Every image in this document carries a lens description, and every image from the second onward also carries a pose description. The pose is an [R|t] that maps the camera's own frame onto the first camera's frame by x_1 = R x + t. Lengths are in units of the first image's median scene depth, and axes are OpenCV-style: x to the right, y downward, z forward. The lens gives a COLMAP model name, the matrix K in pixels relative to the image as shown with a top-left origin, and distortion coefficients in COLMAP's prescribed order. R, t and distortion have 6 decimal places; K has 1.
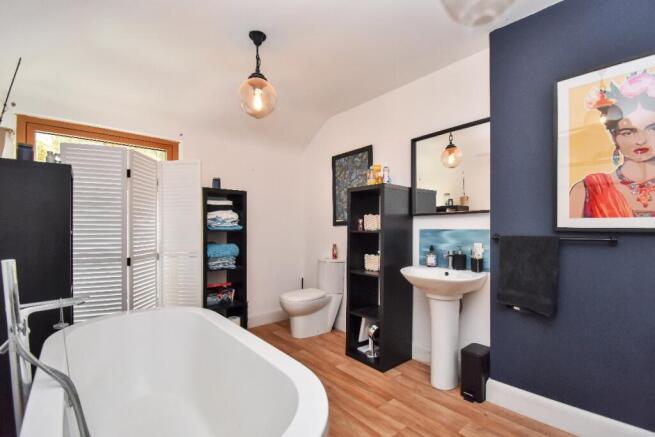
lens RADIAL K [[294.1, 0, 325.9], [0, 294.1, 226.5], [0, 0, 1]] dist [0.001165, -0.014421]
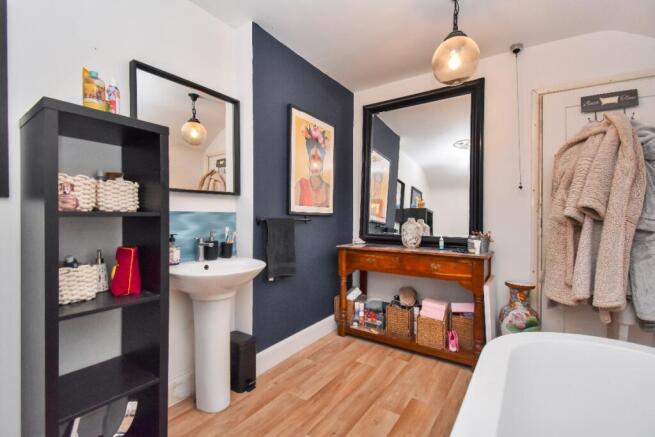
lens RADIAL K [[292.0, 0, 322.7], [0, 292.0, 217.7], [0, 0, 1]] dist [-0.000974, -0.000027]
pose [[-0.258406, 0.000338, 0.966036, -0.529167], [-0.007355, 0.999970, -0.002317, 0.030780], [-0.966008, -0.007704, -0.258396, 1.079582]]
